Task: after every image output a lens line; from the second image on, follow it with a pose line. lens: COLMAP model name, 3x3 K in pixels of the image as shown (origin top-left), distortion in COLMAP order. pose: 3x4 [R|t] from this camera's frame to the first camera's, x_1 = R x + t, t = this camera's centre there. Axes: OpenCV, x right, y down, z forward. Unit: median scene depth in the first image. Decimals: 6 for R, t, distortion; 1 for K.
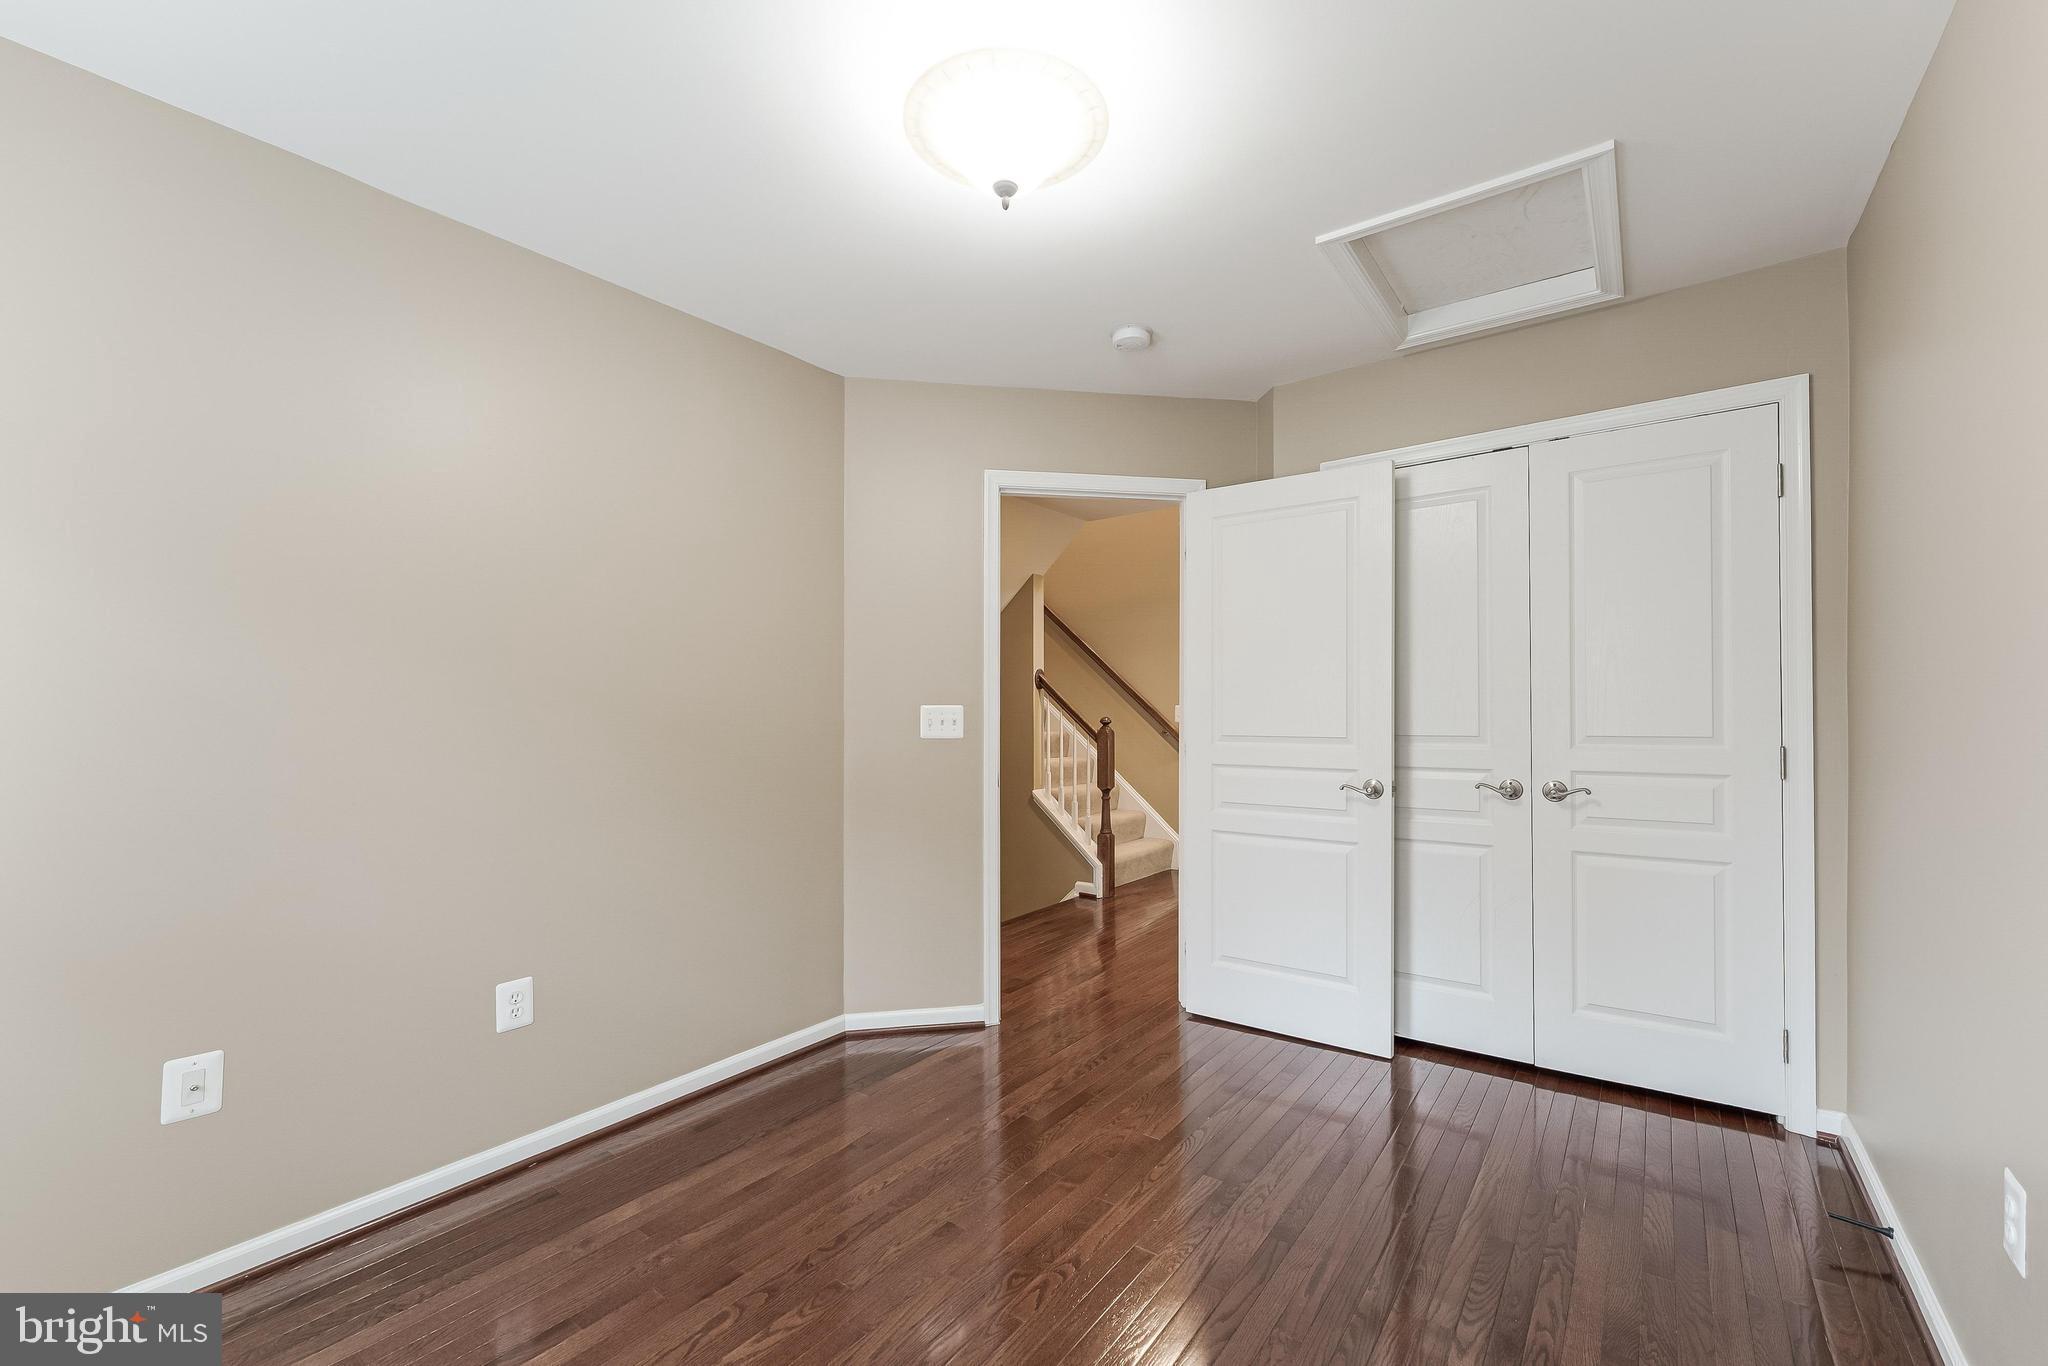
lens RADIAL K [[829.5, 0, 1034.6], [0, 829.5, 691.2], [0, 0, 1]] dist [0.003080, -0.000565]
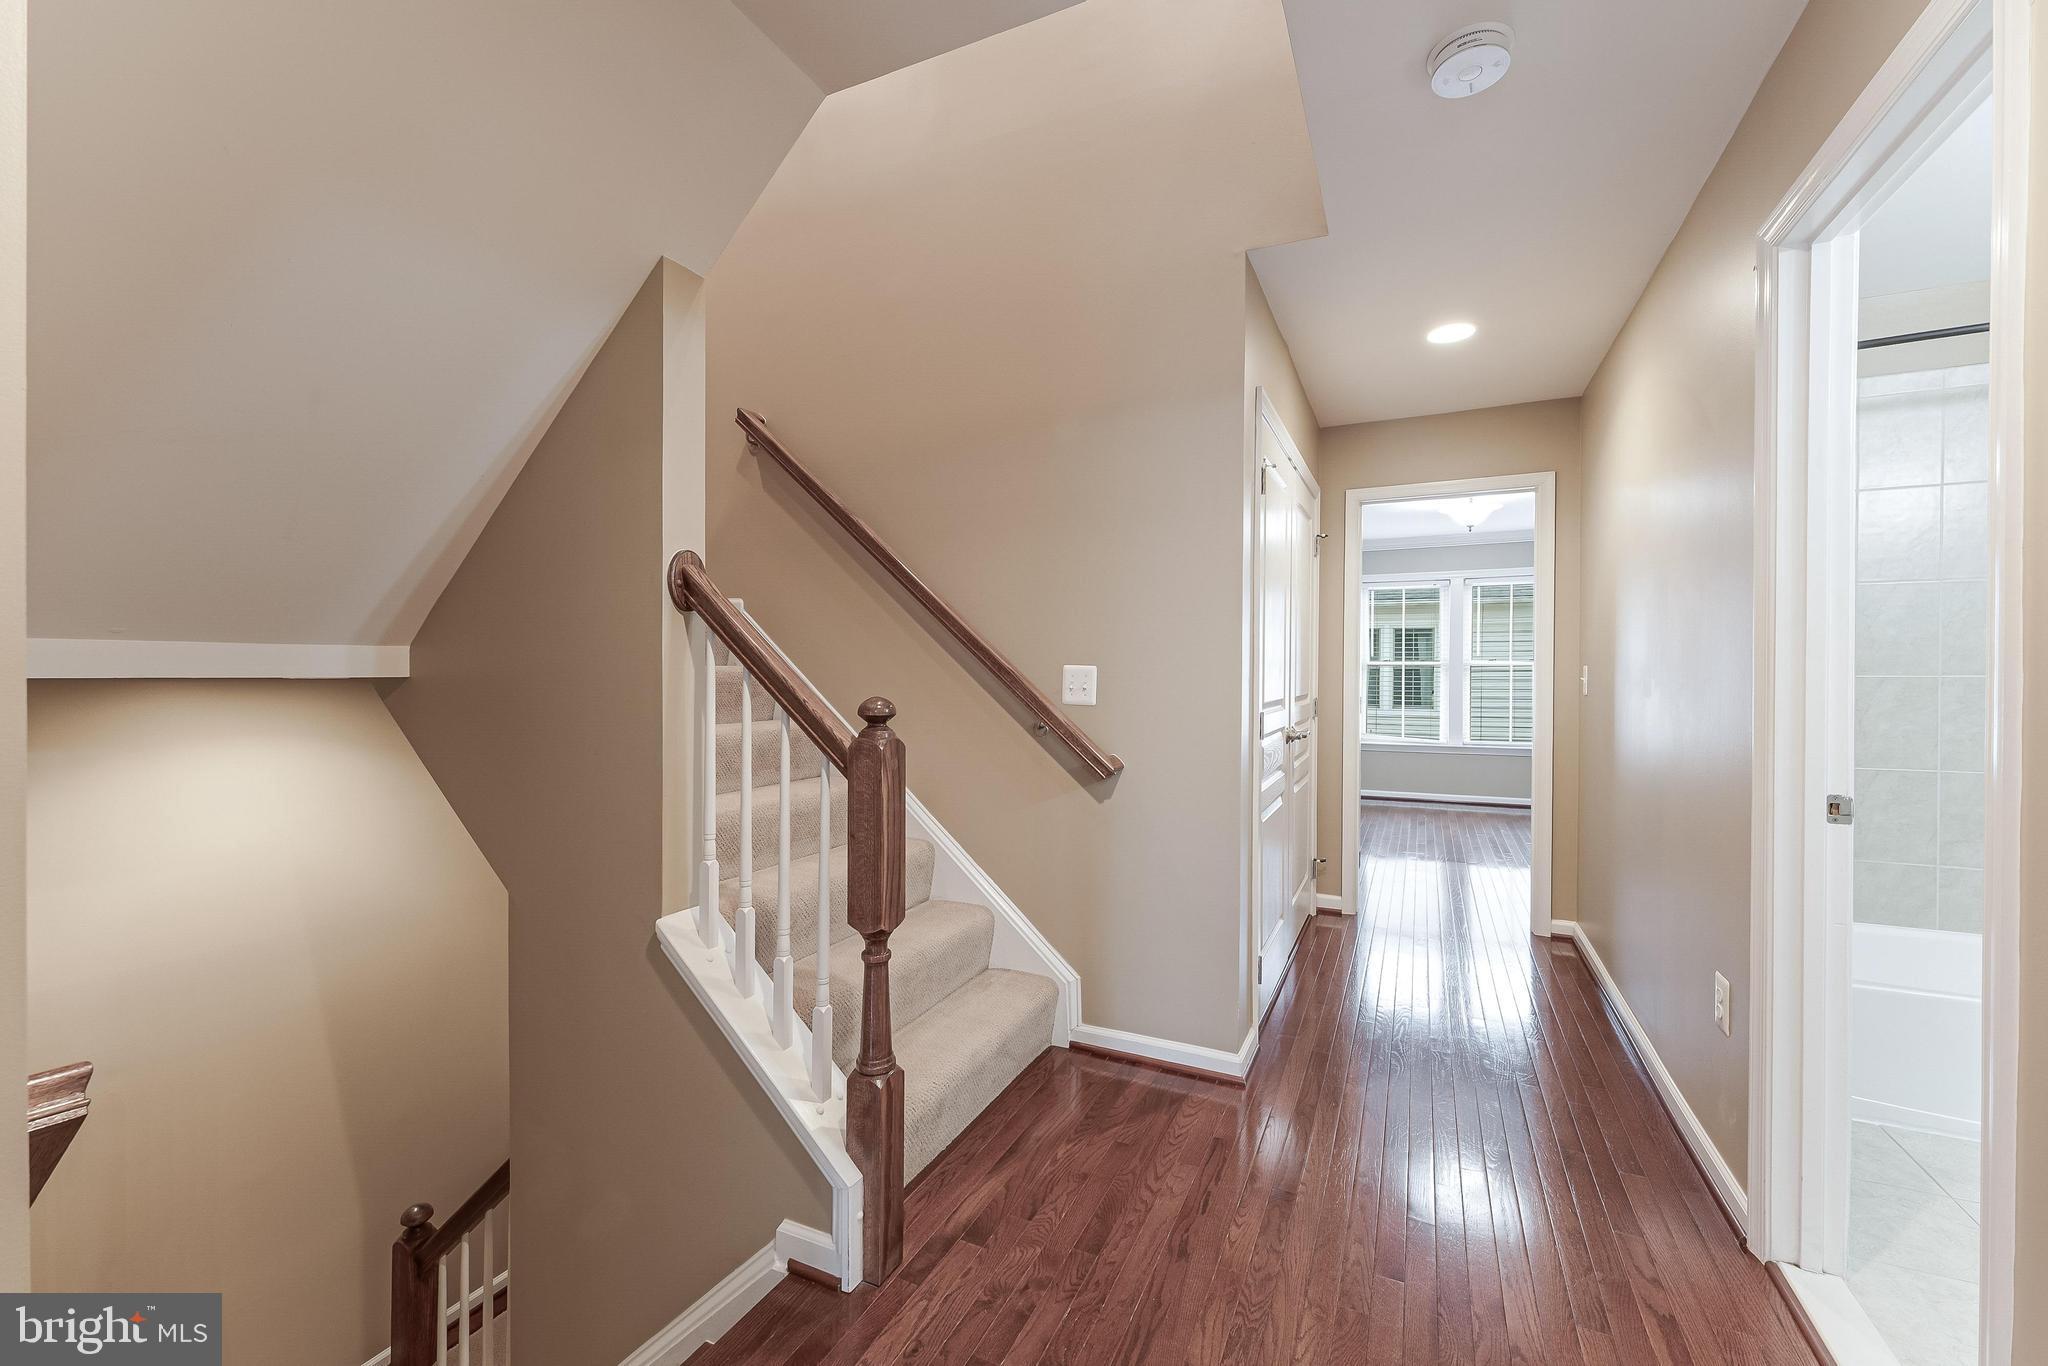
lens RADIAL K [[829.5, 0, 1026.2], [0, 829.5, 681.0], [0, 0, 1]] dist [0.003080, -0.000565]
pose [[0.981728, 0.003368, 0.190259, 0.080463], [-0.010135, 0.999350, 0.034602, 0.013202], [-0.190019, -0.035898, 0.981124, 0.675035]]
